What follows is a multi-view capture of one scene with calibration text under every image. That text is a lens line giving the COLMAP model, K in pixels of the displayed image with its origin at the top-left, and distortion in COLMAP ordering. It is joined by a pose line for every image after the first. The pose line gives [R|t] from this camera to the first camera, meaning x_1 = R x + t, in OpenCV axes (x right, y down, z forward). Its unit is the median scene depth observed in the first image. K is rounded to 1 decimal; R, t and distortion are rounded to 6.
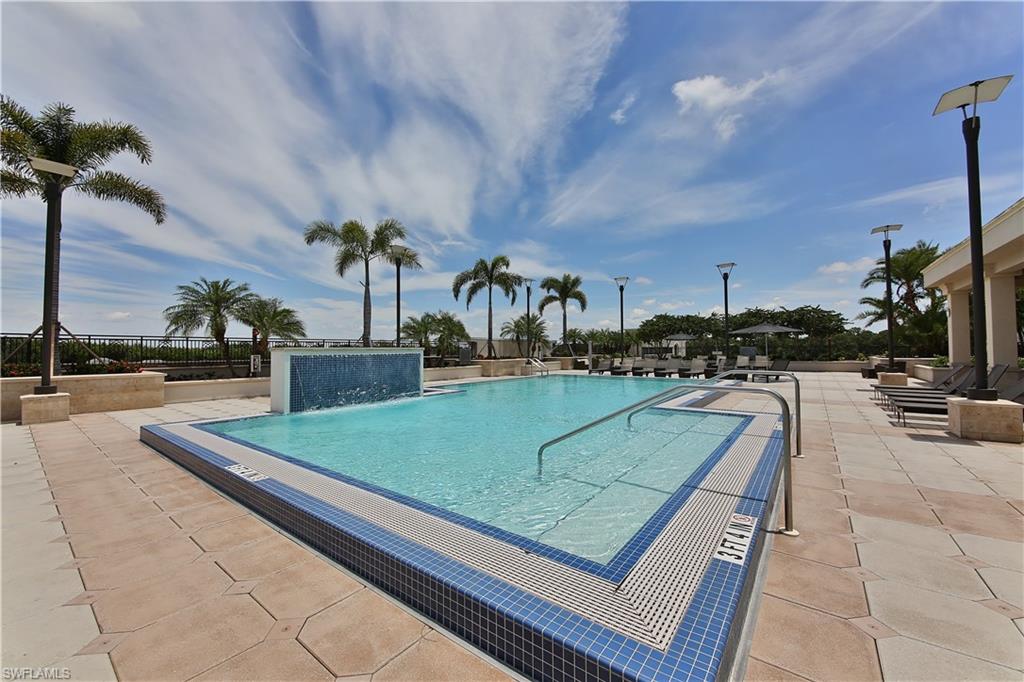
lens RADIAL K [[397.1, 0, 501.9], [0, 397.1, 341.1], [0, 0, 1]] dist [-0.001385, -0.000362]
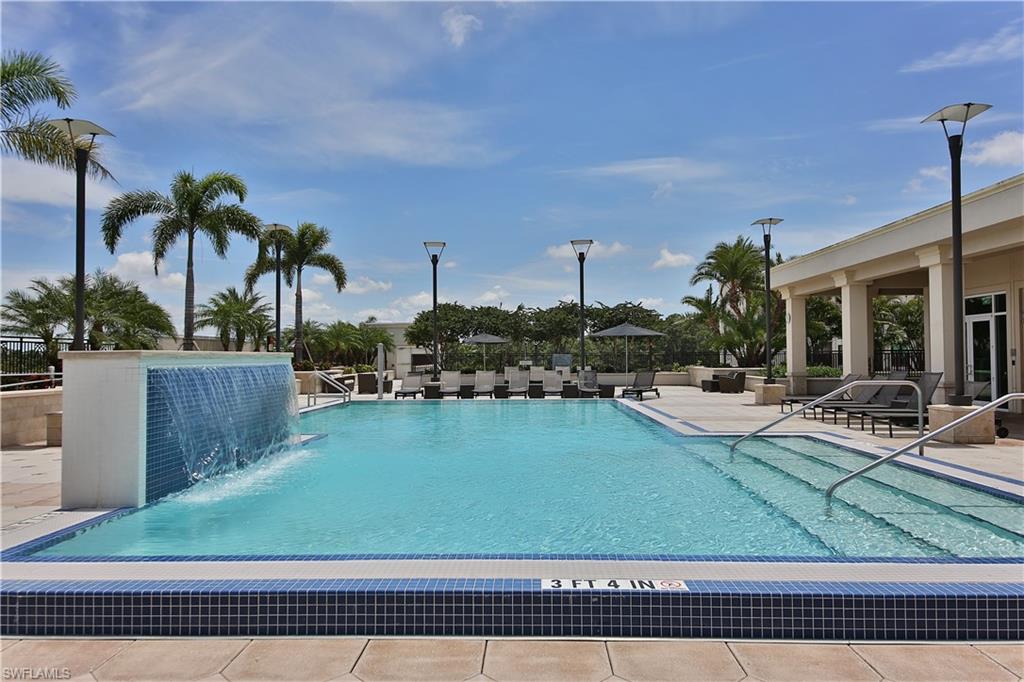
lens RADIAL K [[689.5, 0, 511.0], [0, 689.5, 342.7], [0, 0, 1]] dist [0.052212, -0.002770]
pose [[0.796674, 0.016566, 0.604182, -0.177970], [-0.015614, 0.999855, -0.006826, 0.002484], [-0.604207, -0.003996, 0.796817, 0.047017]]
